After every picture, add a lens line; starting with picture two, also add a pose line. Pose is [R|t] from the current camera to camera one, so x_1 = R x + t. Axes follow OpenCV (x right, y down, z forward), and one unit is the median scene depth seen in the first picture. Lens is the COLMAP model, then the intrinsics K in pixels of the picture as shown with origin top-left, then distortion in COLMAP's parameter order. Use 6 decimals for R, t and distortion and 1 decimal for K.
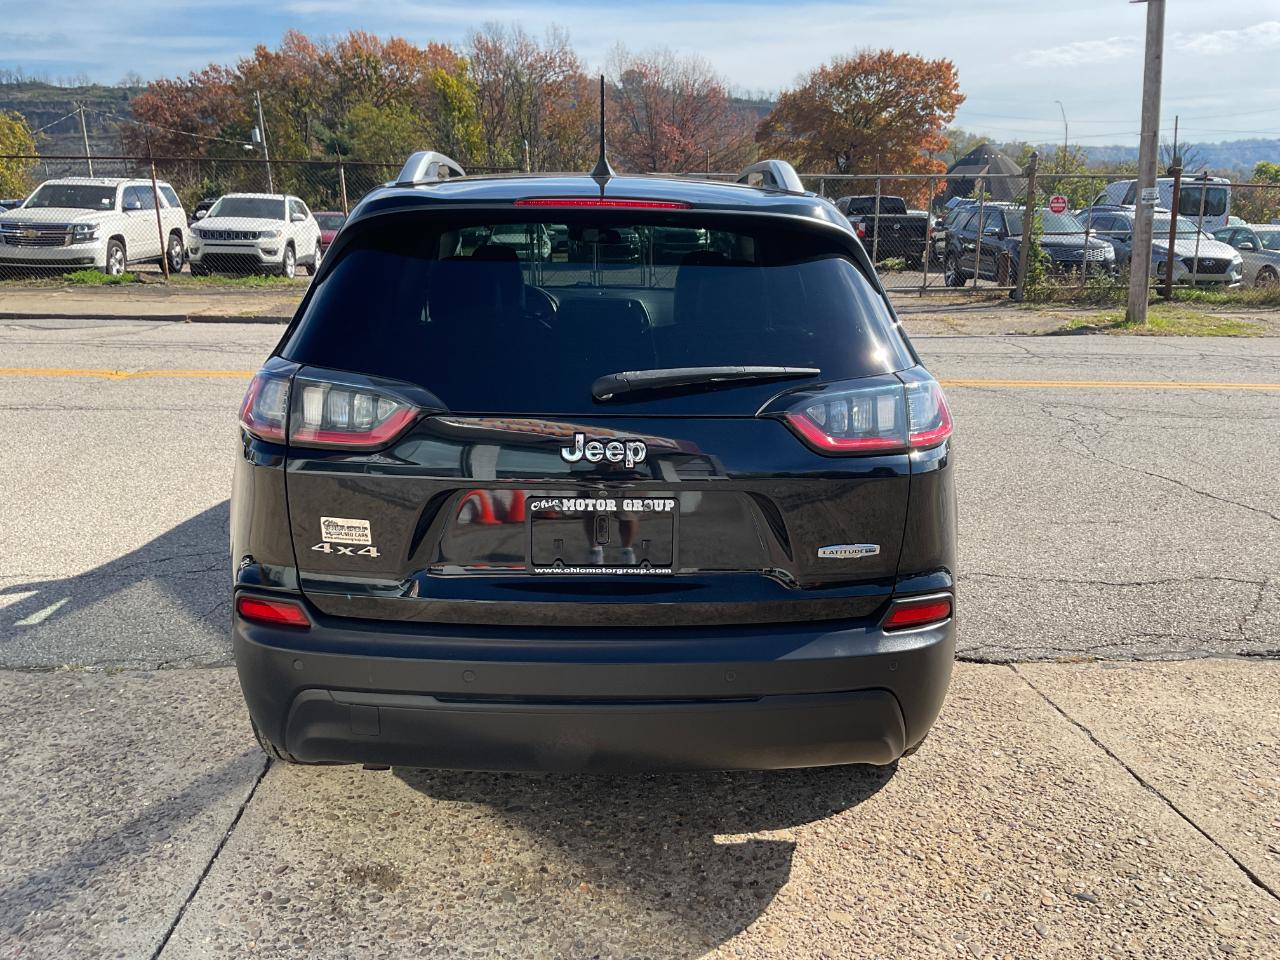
lens RADIAL K [[1070.6, 0, 640.0], [0, 1070.6, 480.0], [0, 0, 1]] dist [0.035887, -0.073367]
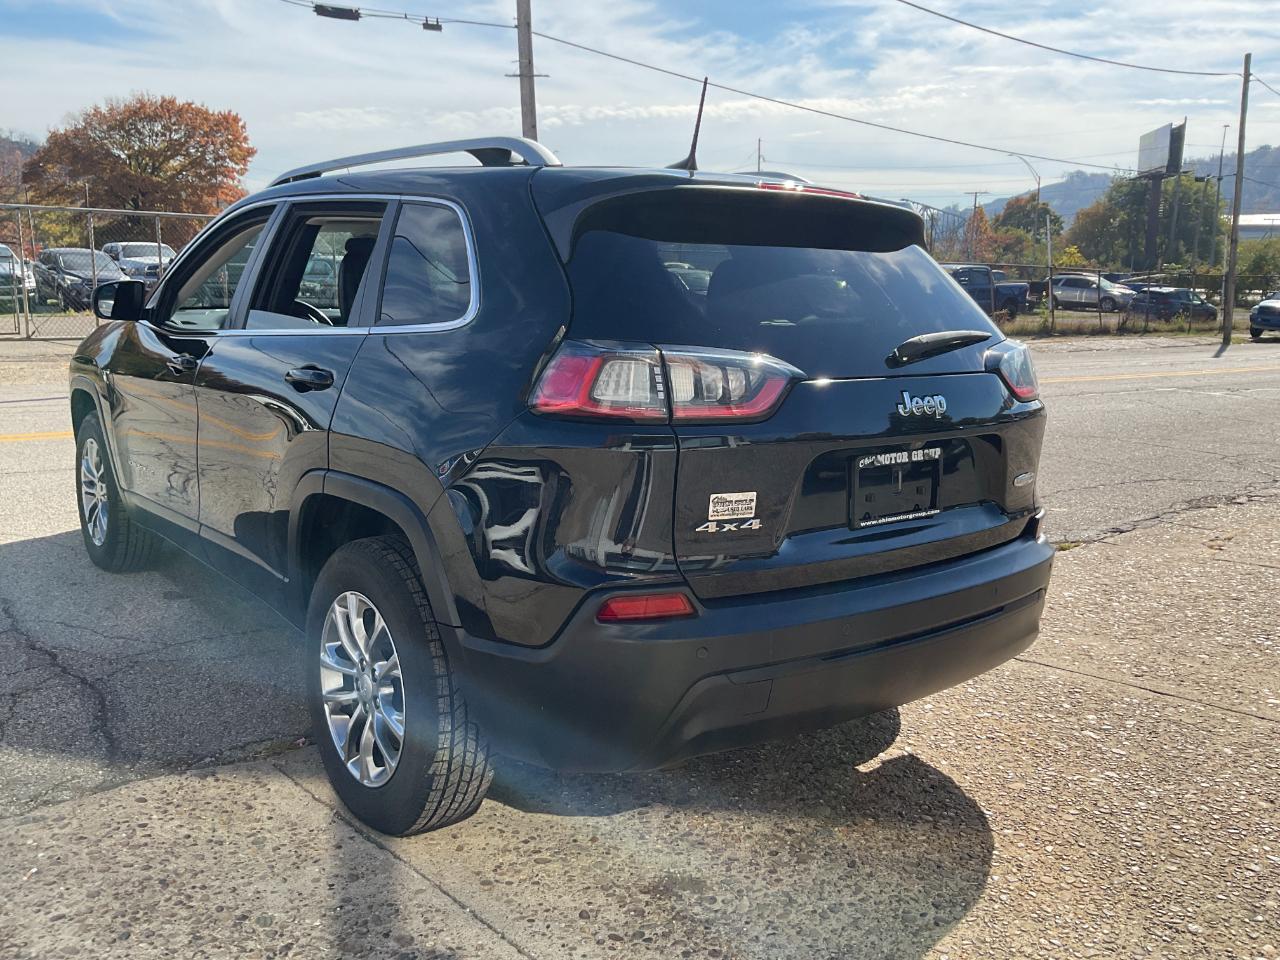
lens RADIAL K [[1070.6, 0, 640.0], [0, 1070.6, 480.0], [0, 0, 1]] dist [0.035887, -0.073367]
pose [[0.805303, -0.099356, 0.584479, -0.395499], [0.128280, 0.991704, -0.008165, 0.009249], [-0.578819, 0.081552, 0.811368, 0.112140]]
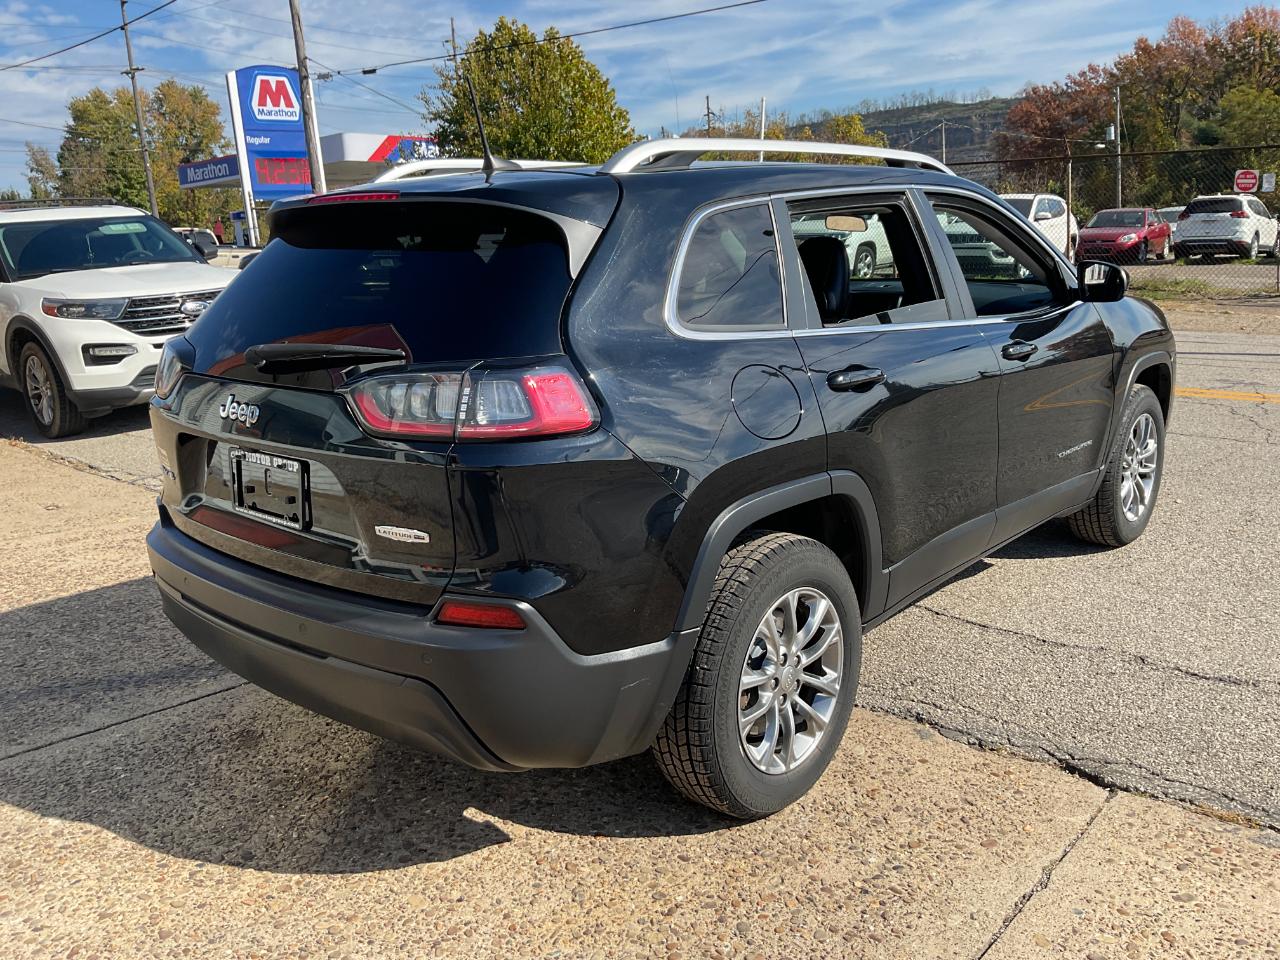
lens RADIAL K [[1070.6, 0, 640.0], [0, 1070.6, 480.0], [0, 0, 1]] dist [0.035887, -0.073367]
pose [[0.721268, 0.122440, -0.681749, 0.465700], [-0.123756, 0.991195, 0.047085, -0.026543], [0.681511, 0.050410, 0.730070, 0.187992]]
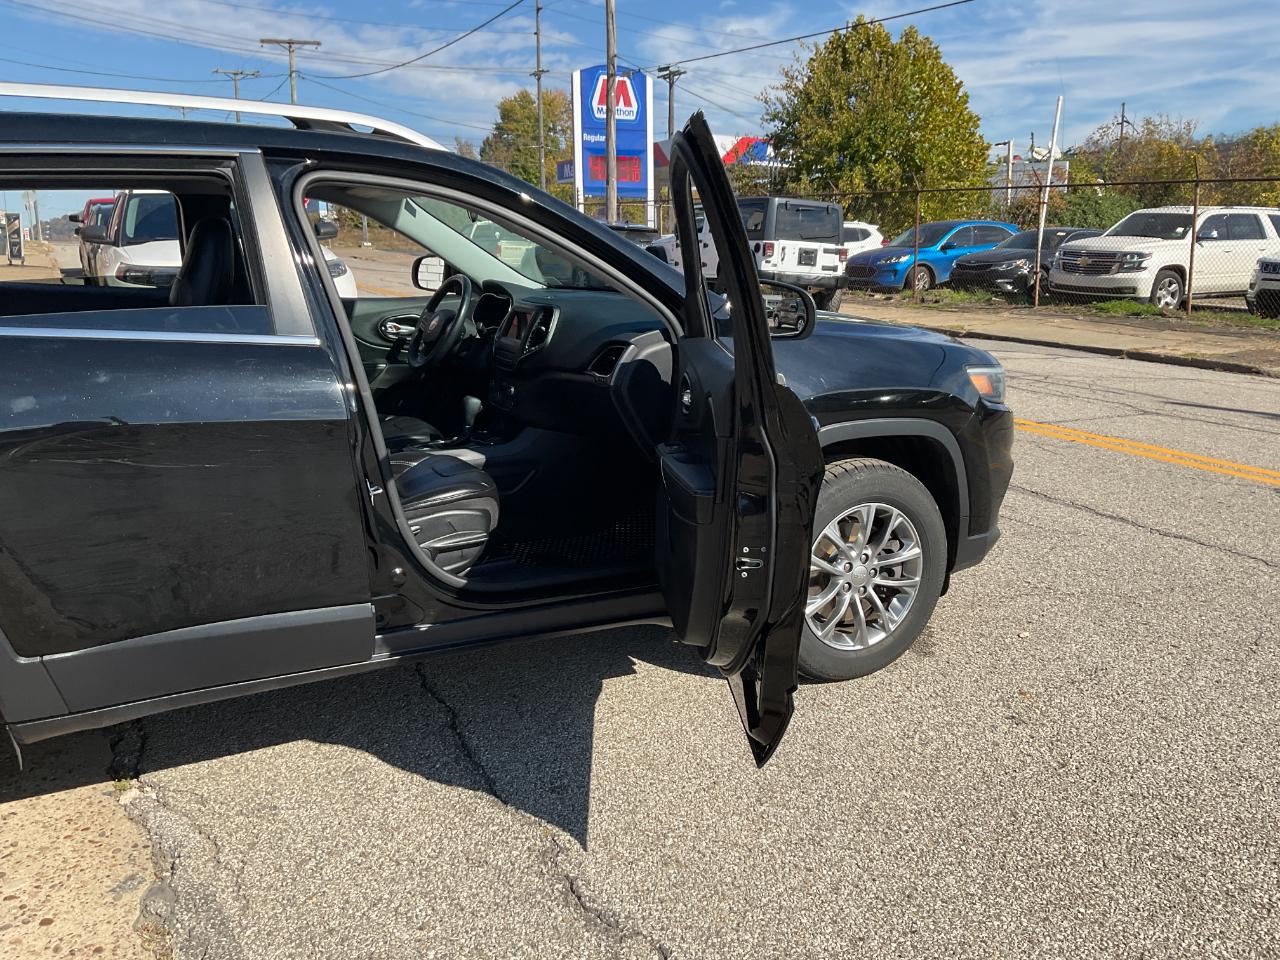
lens RADIAL K [[1064.6, 0, 640.7], [0, 1064.6, 485.9], [0, 0, 1]] dist [0.065276, -0.124871]
pose [[0.428864, 0.200462, -0.880847, 0.646613], [-0.228818, 0.967376, 0.108748, -0.140242], [0.873910, 0.154915, 0.460742, 0.721356]]
